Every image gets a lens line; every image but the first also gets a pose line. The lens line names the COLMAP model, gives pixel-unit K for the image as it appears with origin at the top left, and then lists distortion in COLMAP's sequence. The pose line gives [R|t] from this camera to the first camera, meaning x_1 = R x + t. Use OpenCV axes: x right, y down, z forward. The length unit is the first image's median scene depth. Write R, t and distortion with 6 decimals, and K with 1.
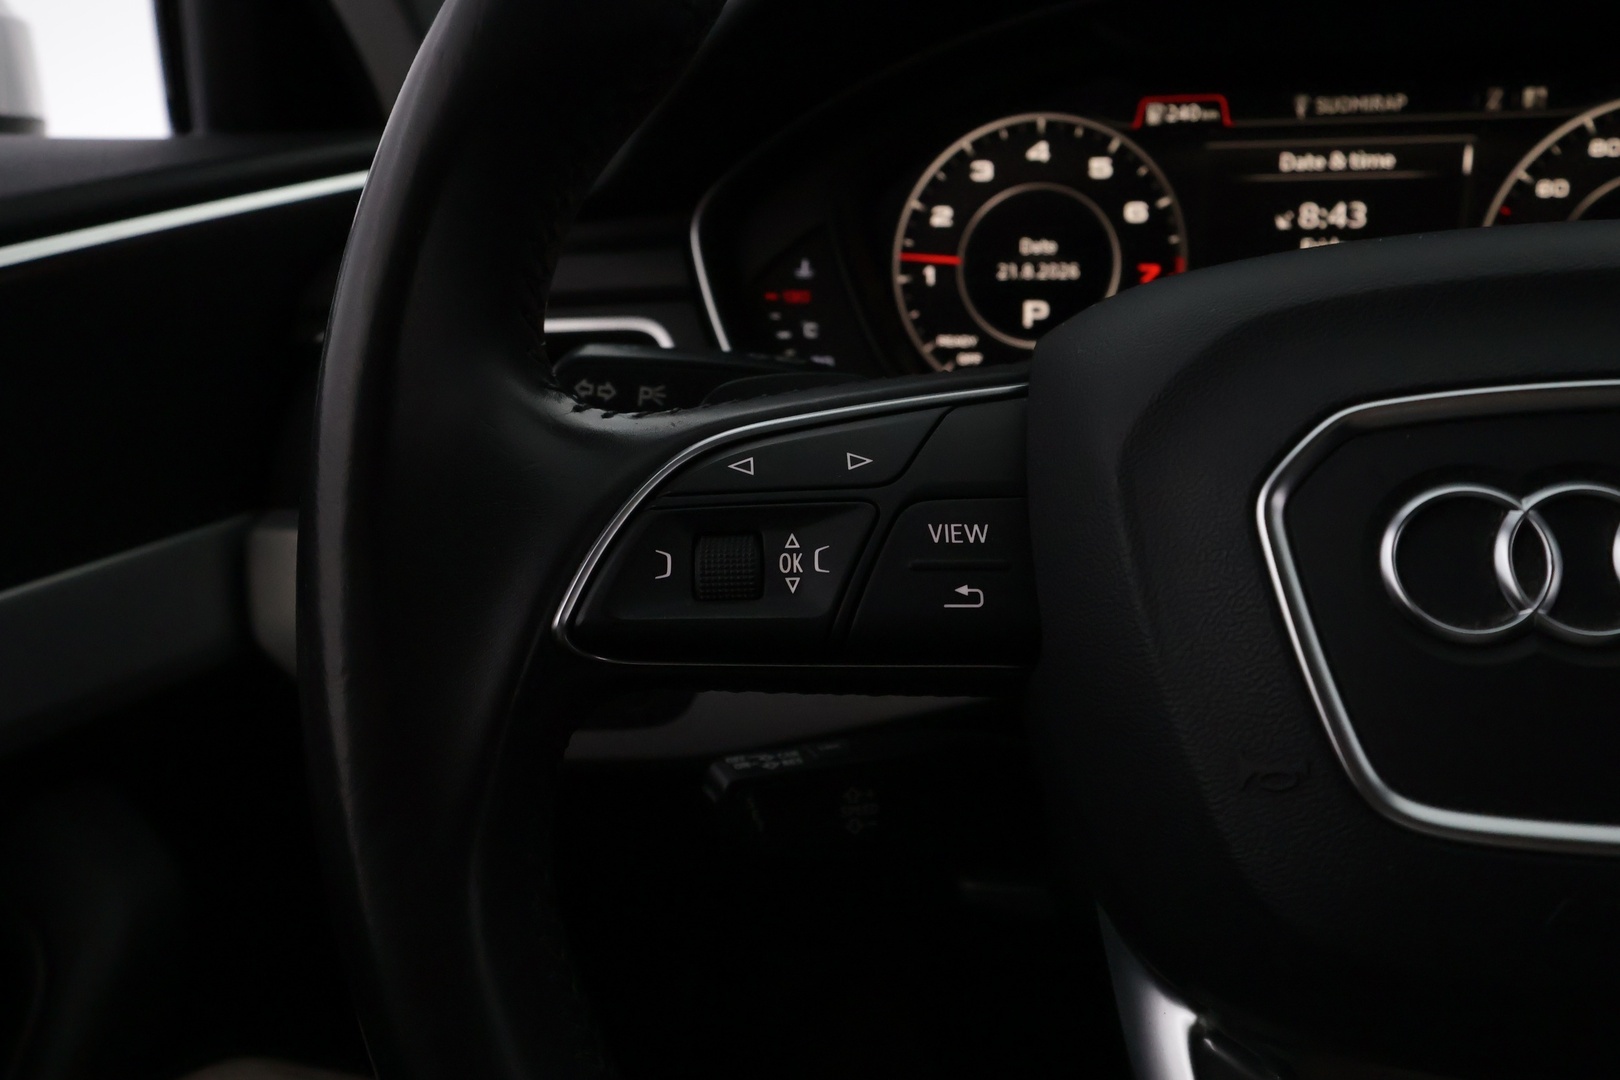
lens RADIAL K [[1281.3, 0, 809.3], [0, 1281.3, 540.2], [0, 0, 1]] dist [-0.001964, 0.010026]
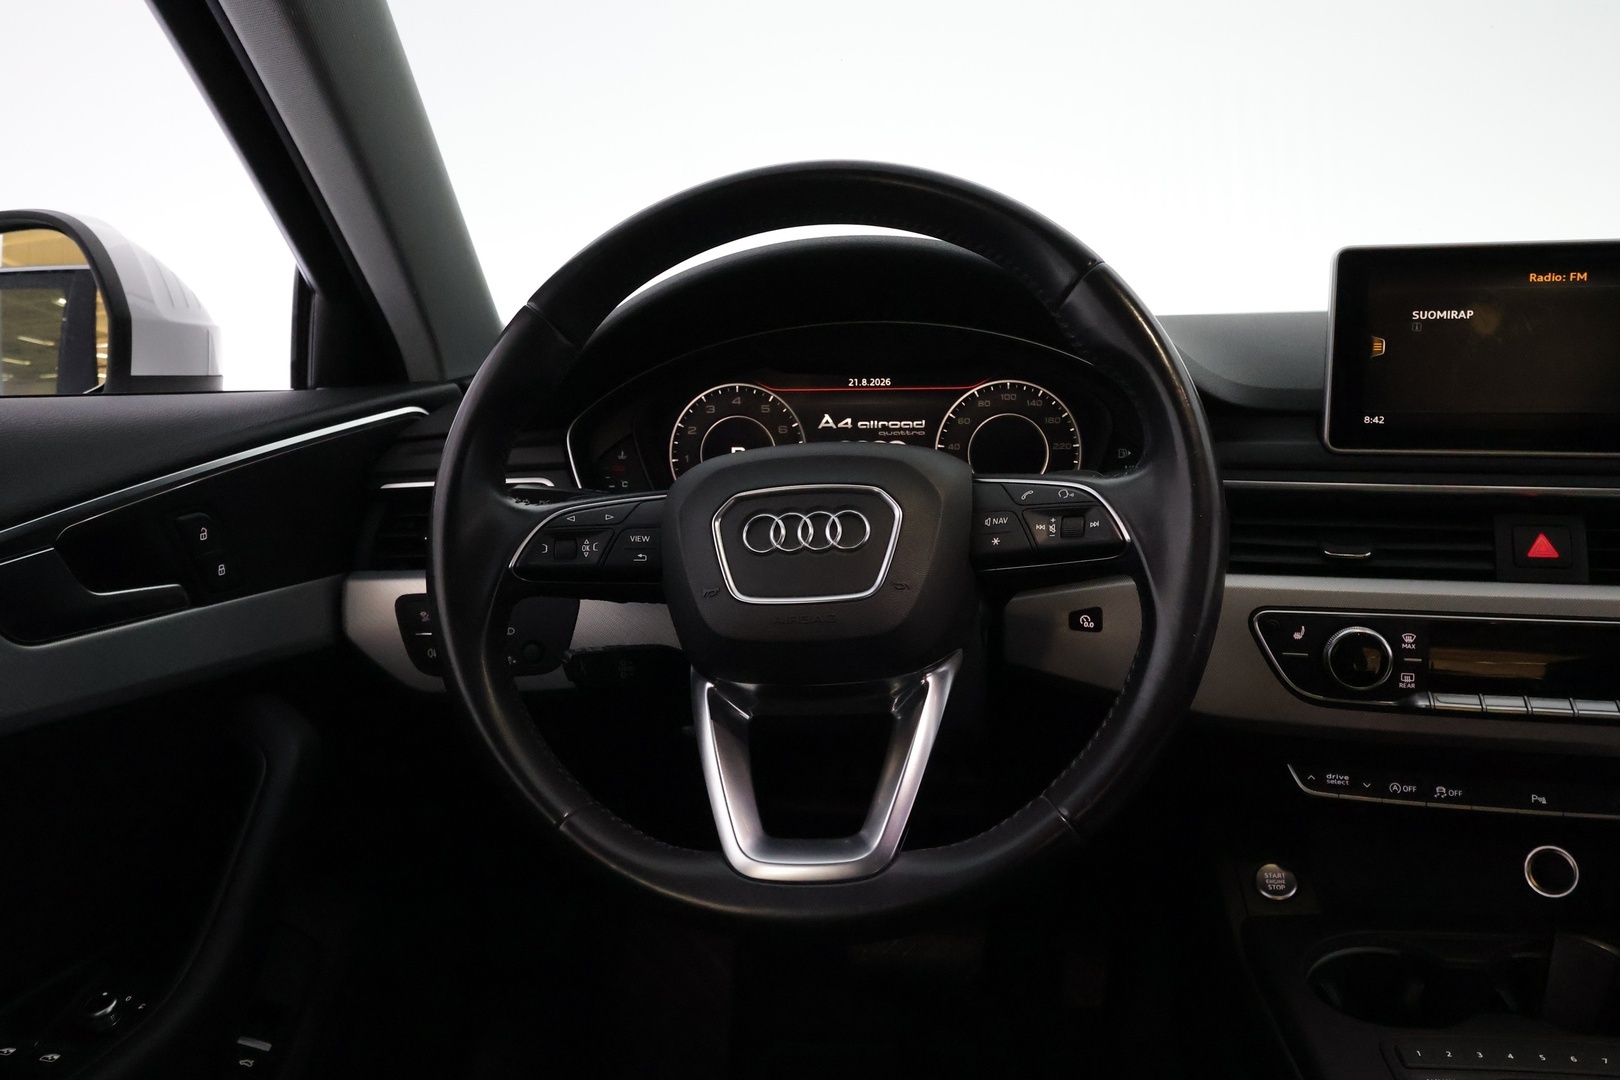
lens RADIAL K [[1281.3, 0, 814.8], [0, 1281.3, 538.0], [0, 0, 1]] dist [-0.001964, 0.010026]
pose [[0.997228, -0.000681, 0.074397, 0.157341], [0.011241, 0.989859, -0.141610, 0.224296], [-0.073546, 0.142053, 0.987123, -1.081738]]
